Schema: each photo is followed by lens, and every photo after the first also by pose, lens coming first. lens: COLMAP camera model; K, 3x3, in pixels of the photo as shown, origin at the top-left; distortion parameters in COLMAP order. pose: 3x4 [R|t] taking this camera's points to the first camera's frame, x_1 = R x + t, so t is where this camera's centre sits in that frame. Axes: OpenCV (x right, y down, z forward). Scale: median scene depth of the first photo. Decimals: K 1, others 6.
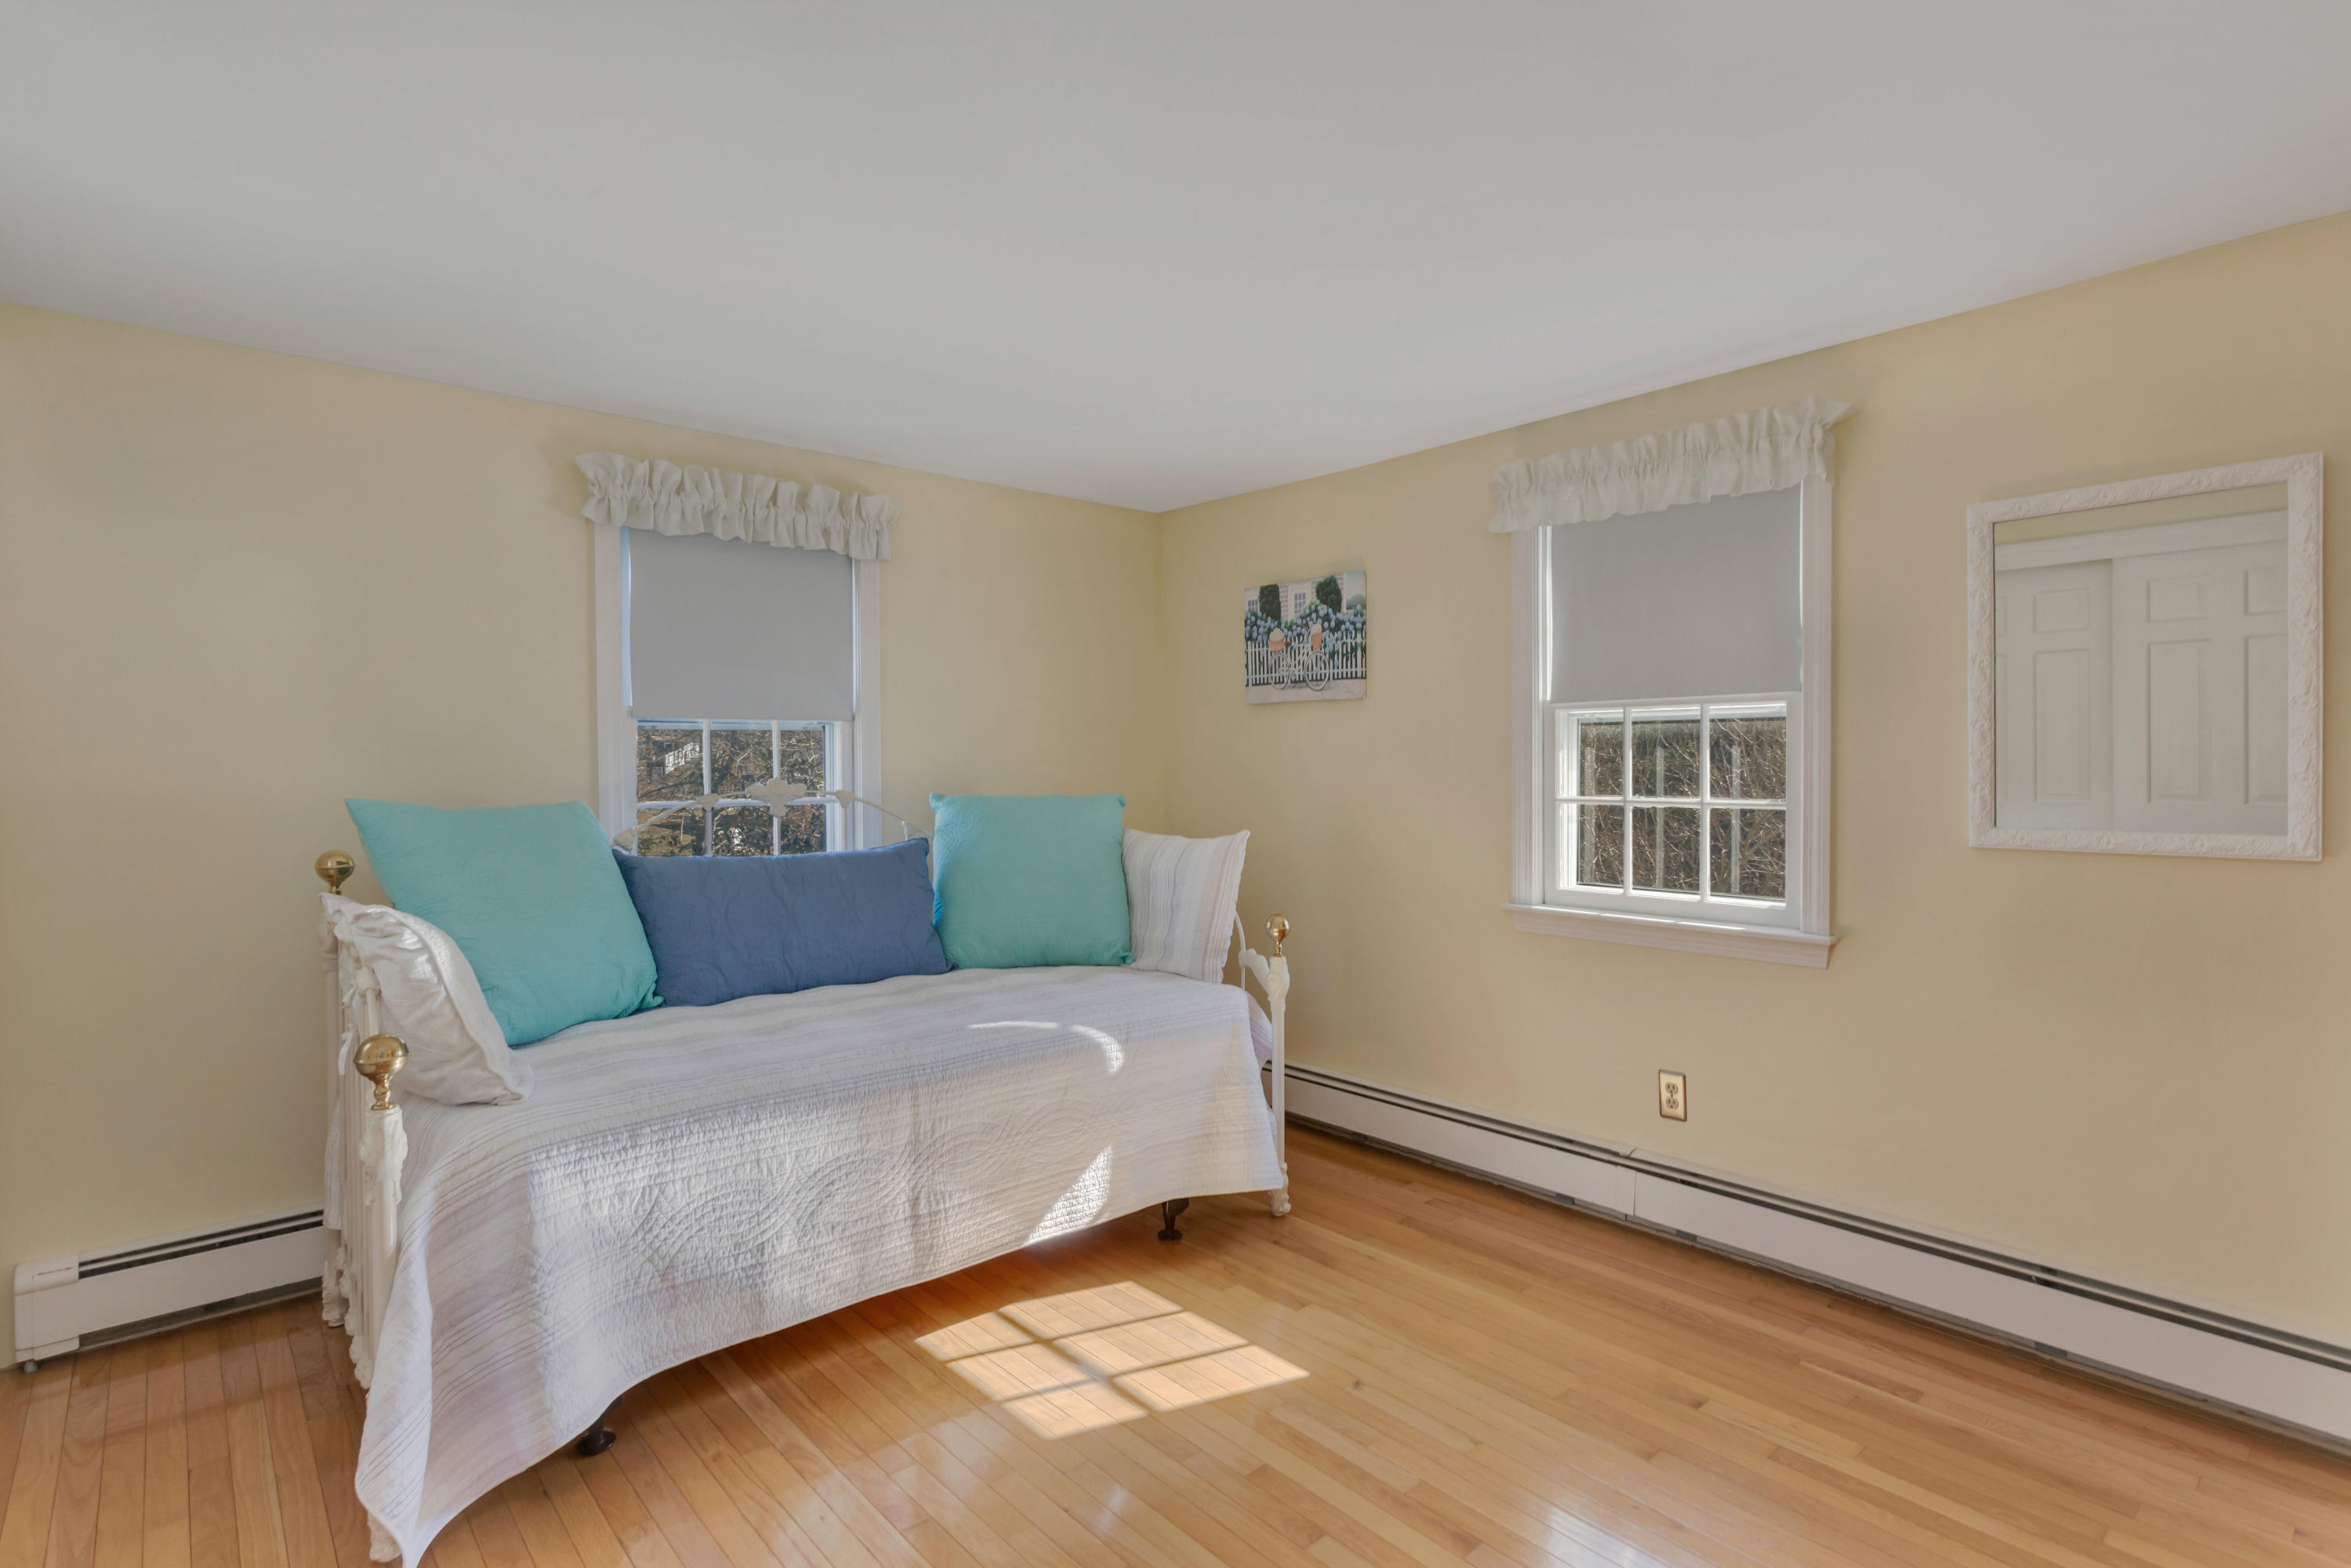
lens RADIAL K [[1100.7, 0, 1175.5], [0, 1100.7, 784.0], [0, 0, 1]] dist [0.002279, 0.000057]
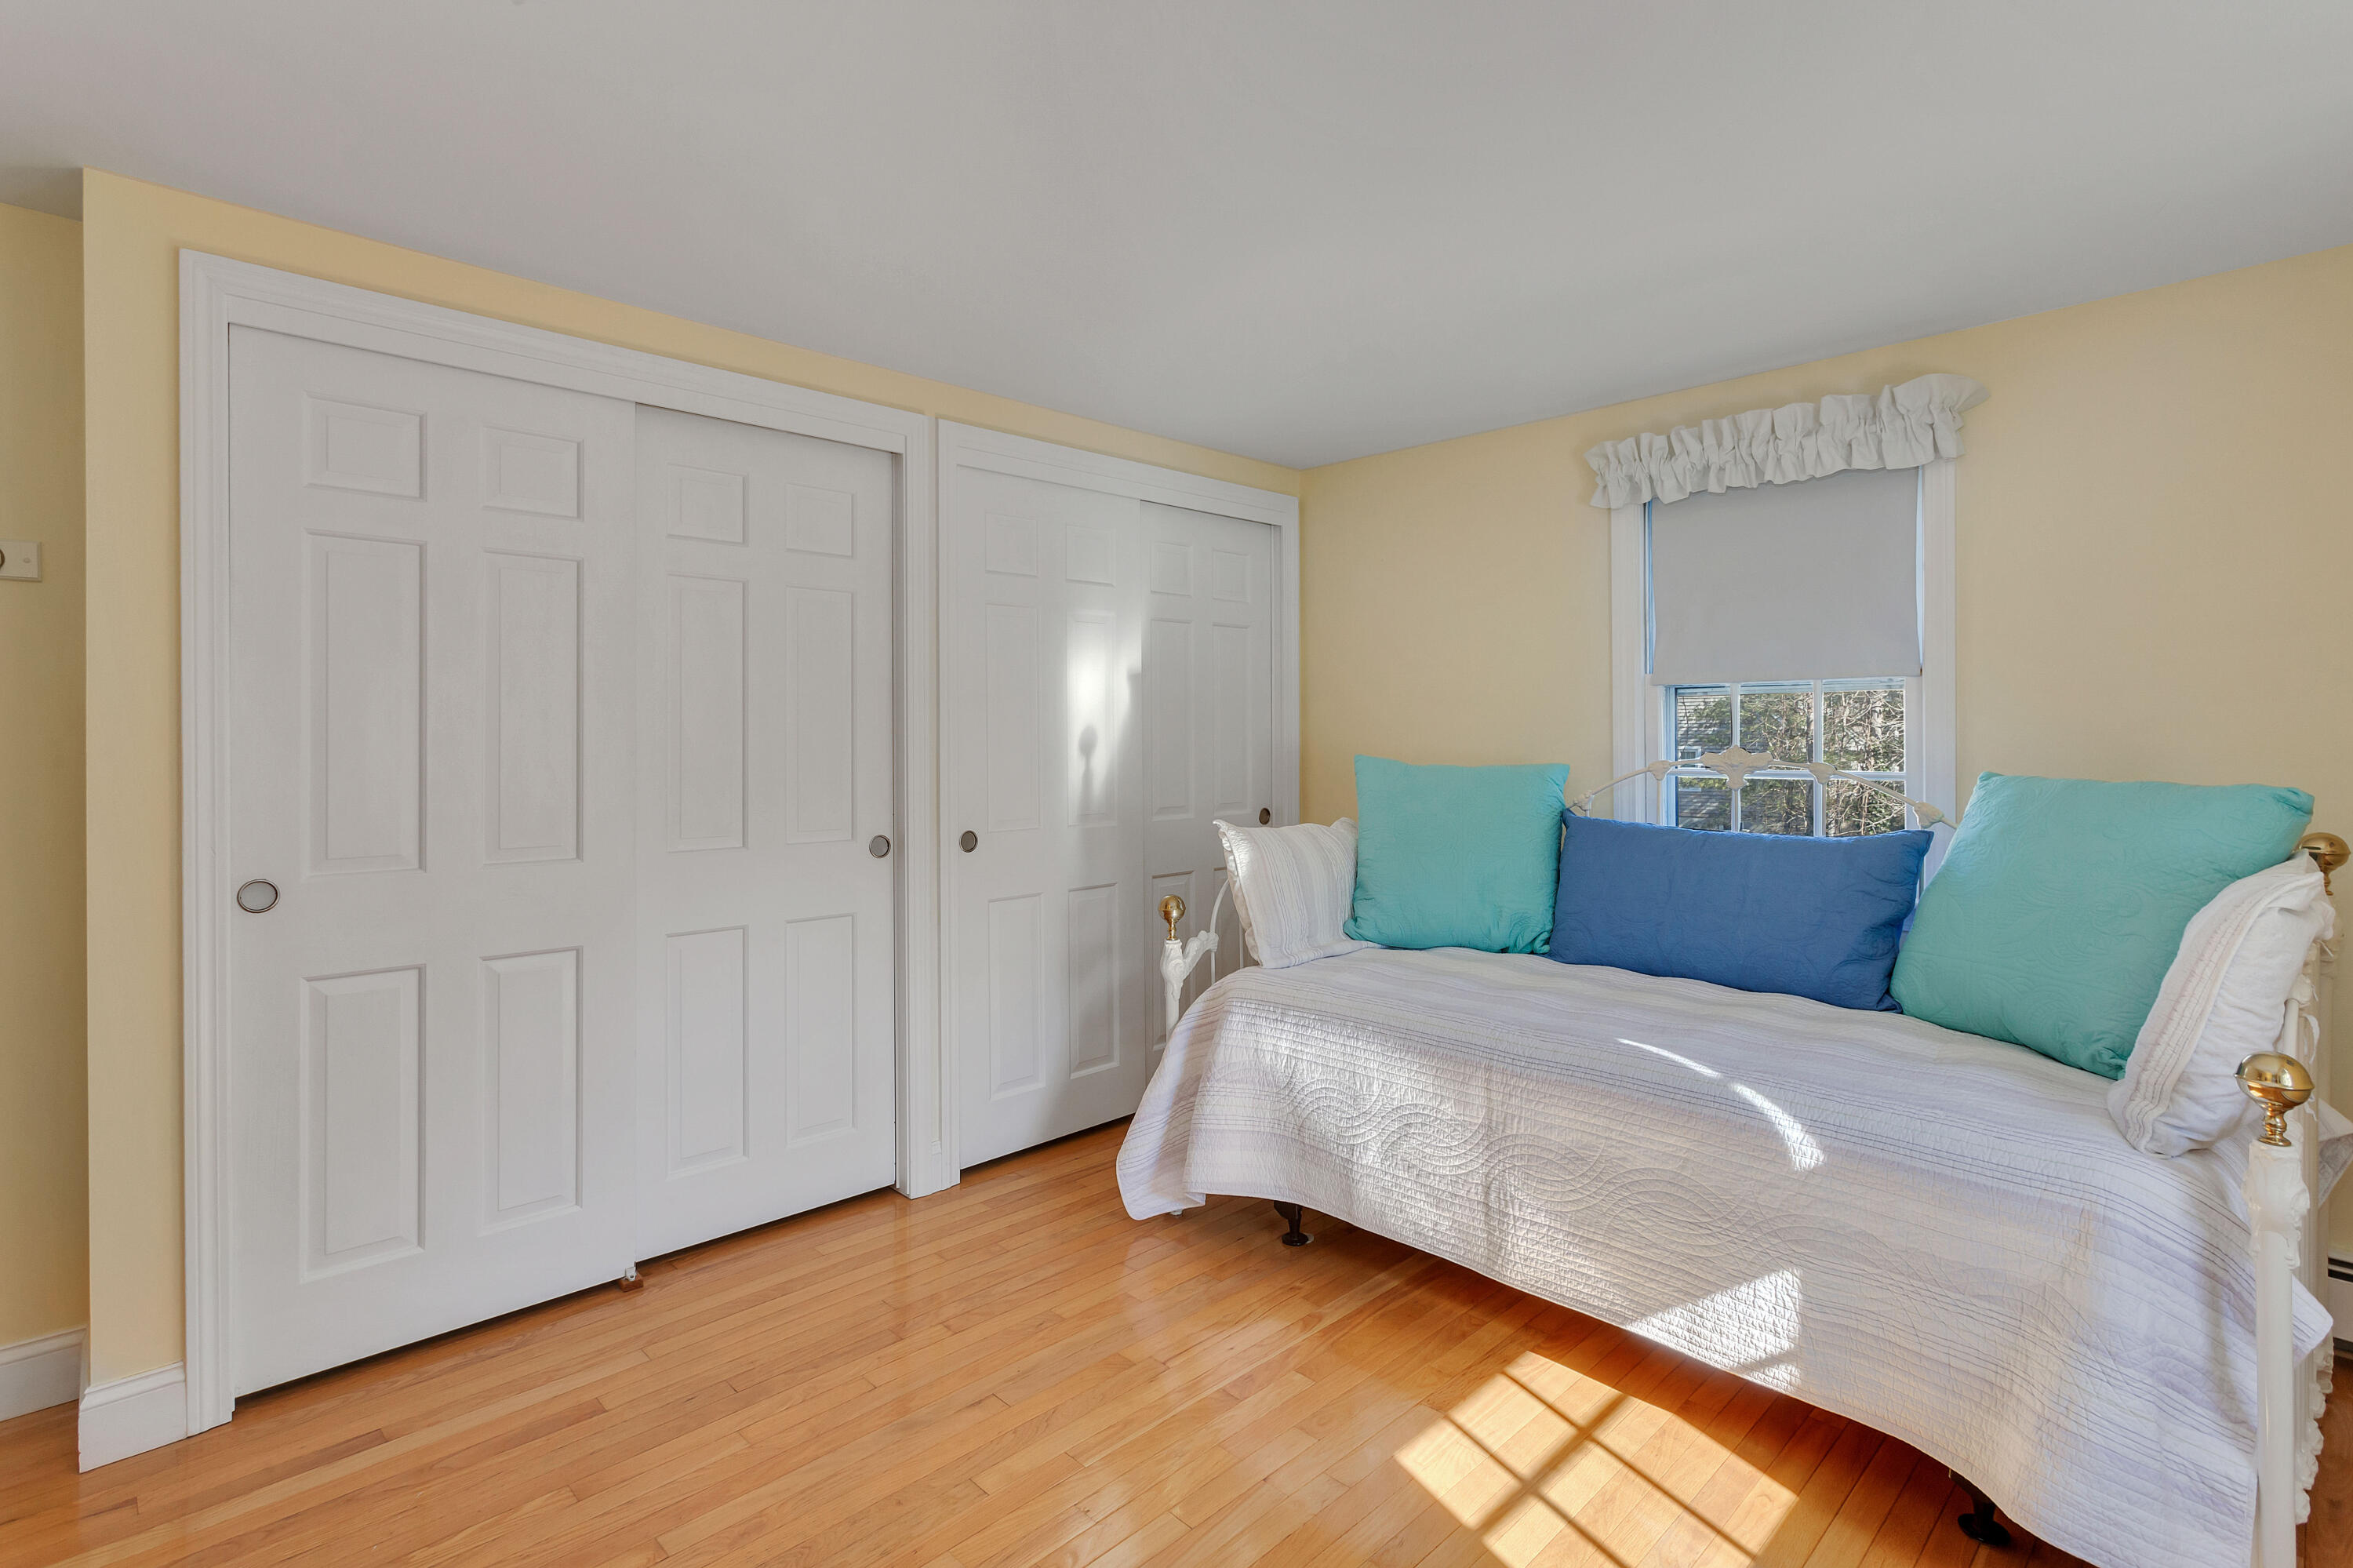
lens RADIAL K [[1156.6, 0, 1174.6], [0, 1156.6, 728.9], [0, 0, 1]] dist [-0.021275, -0.000201]
pose [[0.046772, -0.000334, -0.998906, 0.750212], [-0.017604, 0.999844, -0.001159, -0.015121], [0.998750, 0.017639, 0.046759, 0.675355]]
